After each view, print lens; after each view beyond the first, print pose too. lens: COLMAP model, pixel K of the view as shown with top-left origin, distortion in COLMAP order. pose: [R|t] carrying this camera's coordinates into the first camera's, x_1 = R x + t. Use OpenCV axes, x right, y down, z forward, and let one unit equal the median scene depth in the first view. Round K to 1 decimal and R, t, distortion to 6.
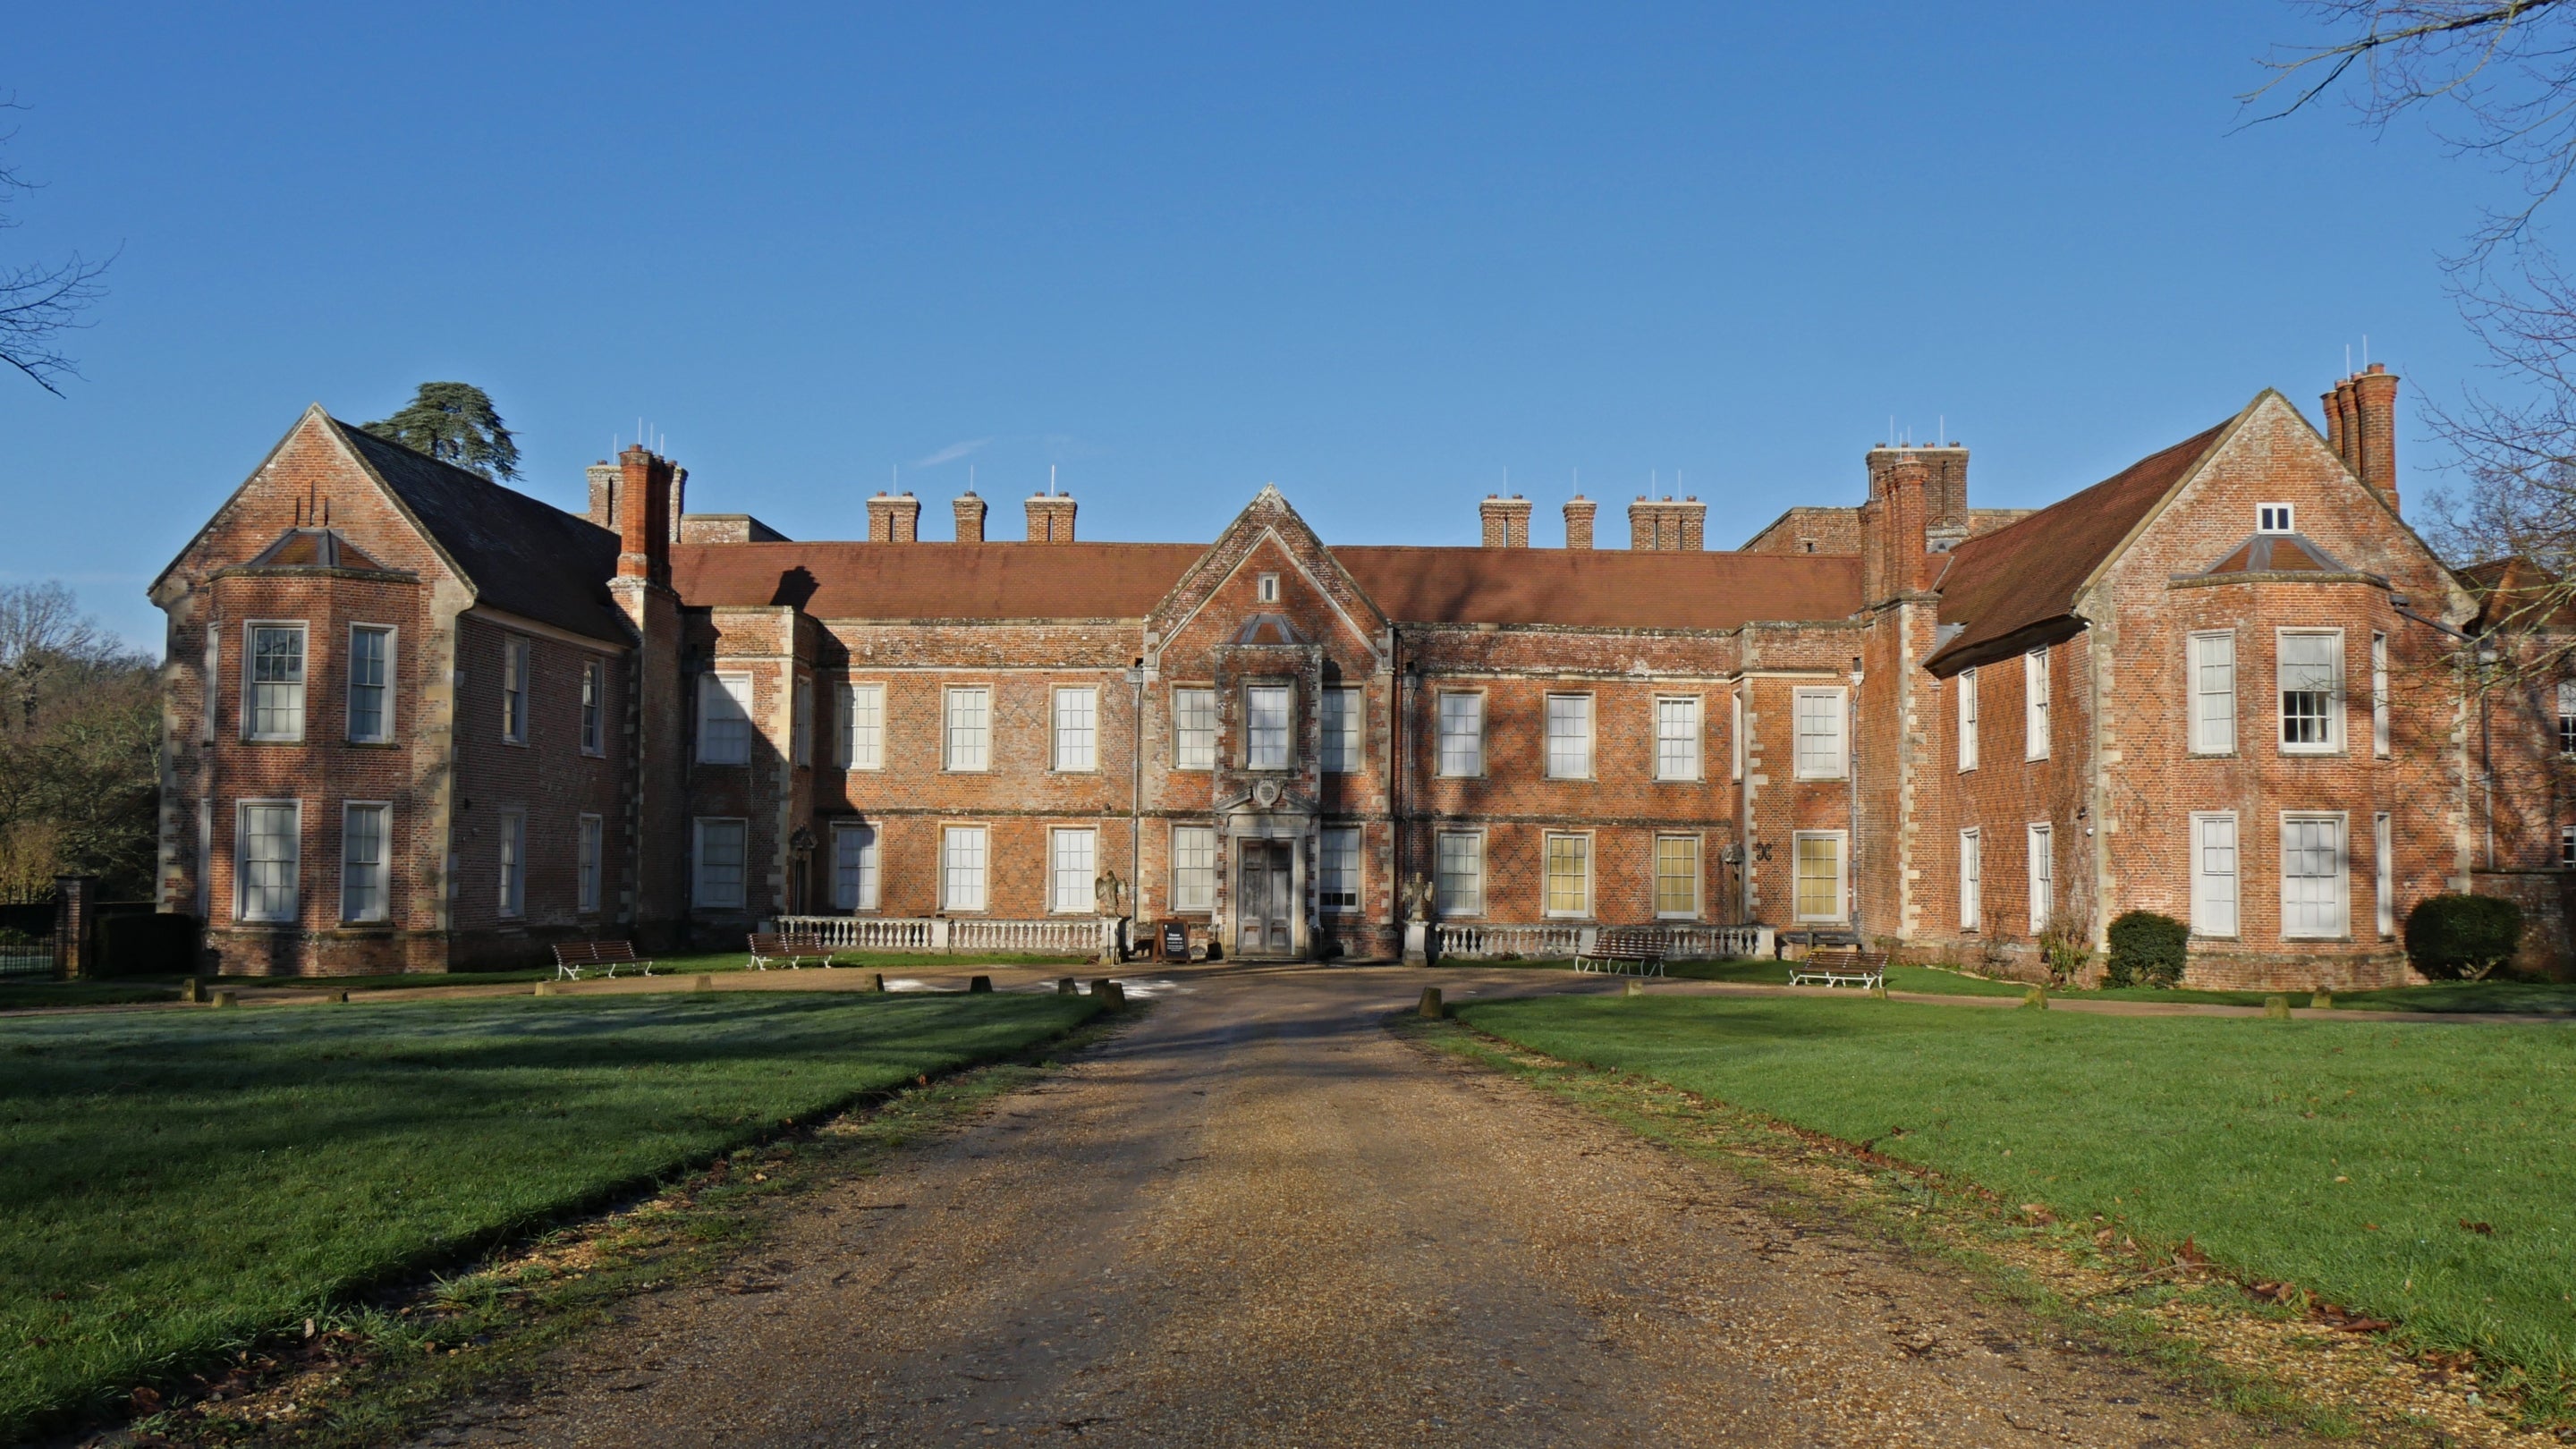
lens RADIAL K [[1042.6, 0, 1288.0], [0, 1042.6, 724.5], [0, 0, 1]] dist [-0.000470, 0.000036]
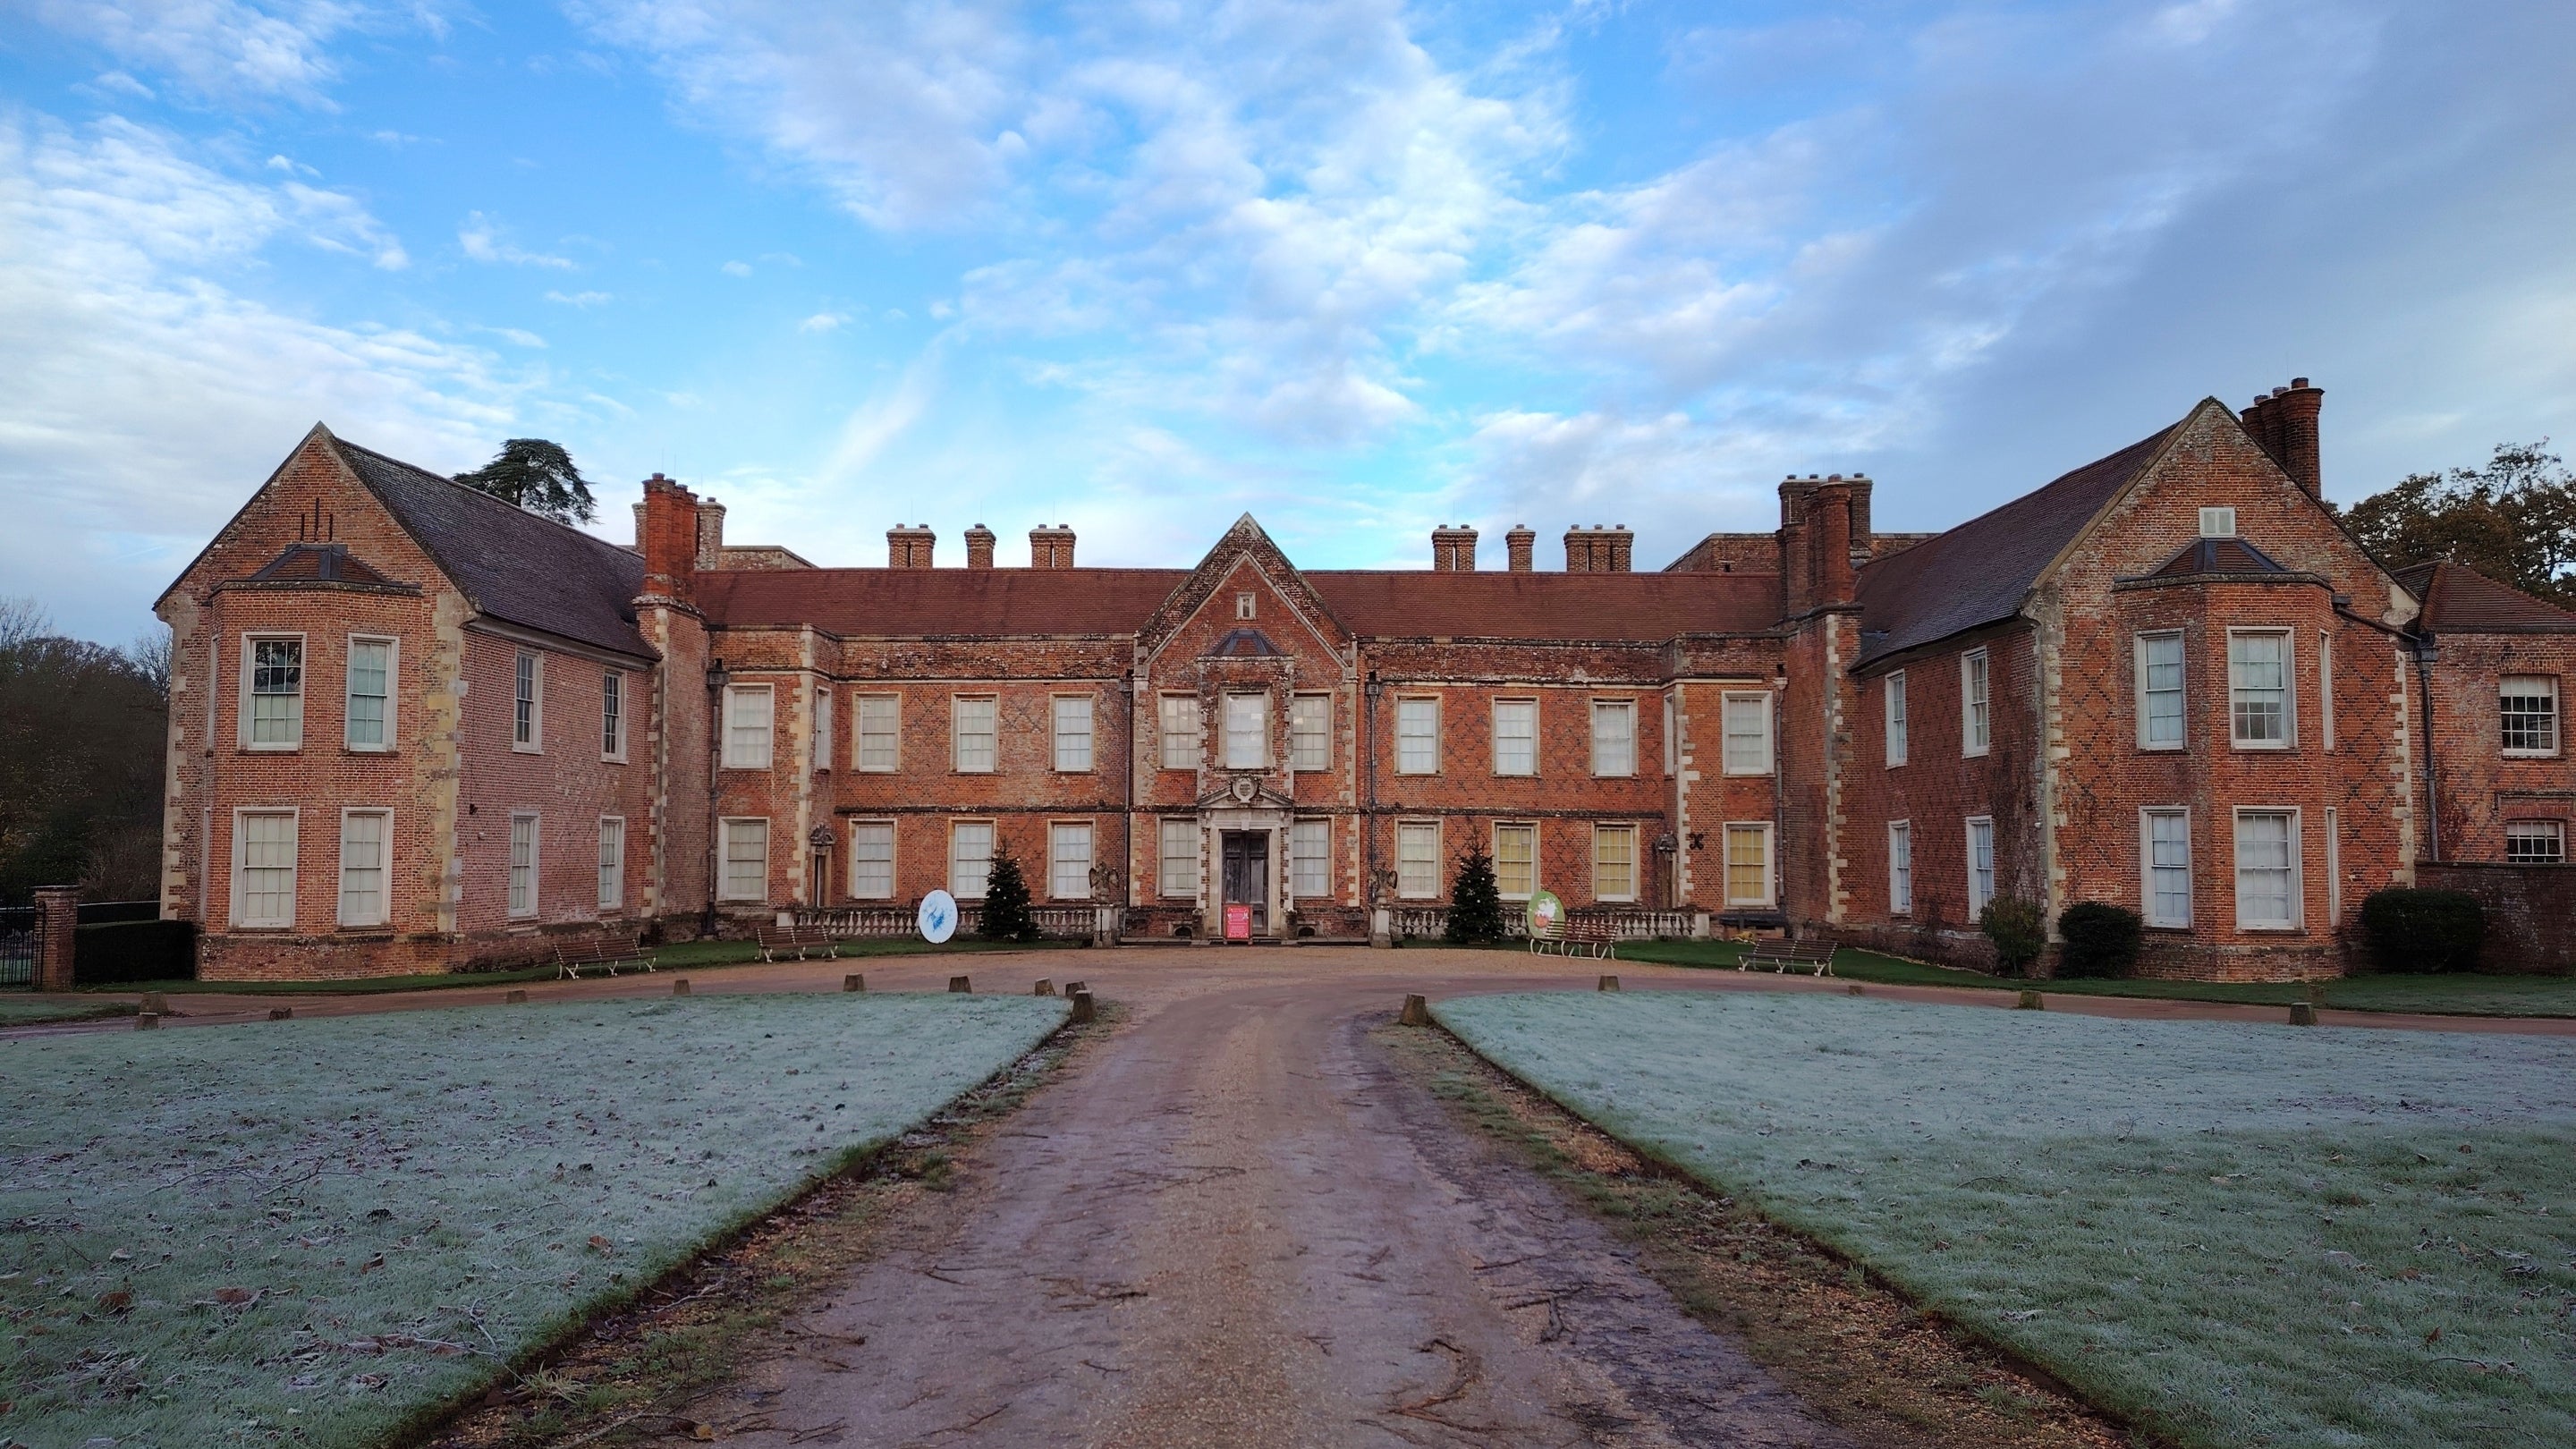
lens RADIAL K [[1035.9, 0, 1288.0], [0, 1035.9, 724.5], [0, 0, 1]] dist [0.088455, -0.000033]
pose [[0.999720, -0.005443, 0.023041, 0.000126], [0.005428, 0.999985, 0.000713, -0.004546], [-0.023045, -0.000588, 0.999734, -0.105024]]
